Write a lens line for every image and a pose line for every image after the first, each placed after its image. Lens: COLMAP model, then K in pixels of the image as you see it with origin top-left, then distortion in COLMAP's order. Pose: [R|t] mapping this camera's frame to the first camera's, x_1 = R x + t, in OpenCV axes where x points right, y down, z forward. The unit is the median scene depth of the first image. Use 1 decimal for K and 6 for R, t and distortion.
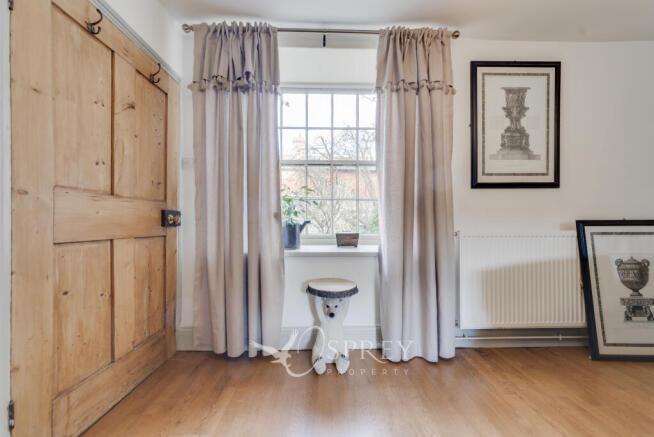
lens RADIAL K [[230.8, 0, 329.1], [0, 230.8, 222.6], [0, 0, 1]] dist [0.003463, 0.000202]
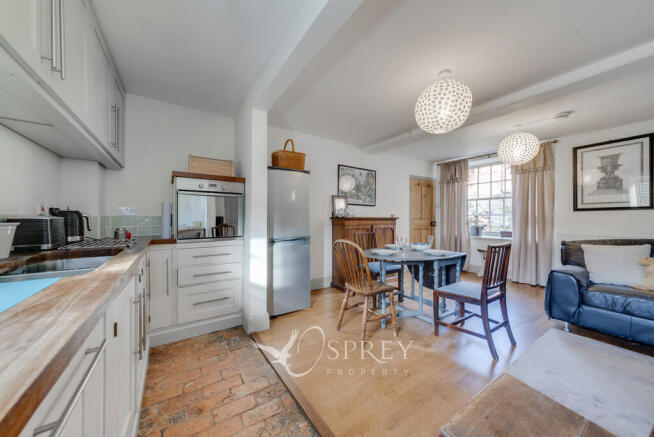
lens RADIAL K [[230.8, 0, 328.4], [0, 230.8, 219.5], [0, 0, 1]] dist [0.003463, 0.000202]
pose [[0.543751, 0.004498, -0.839234, 1.143437], [0.000849, 0.999982, 0.005909, -0.091054], [0.839246, -0.003926, 0.543738, -1.850458]]
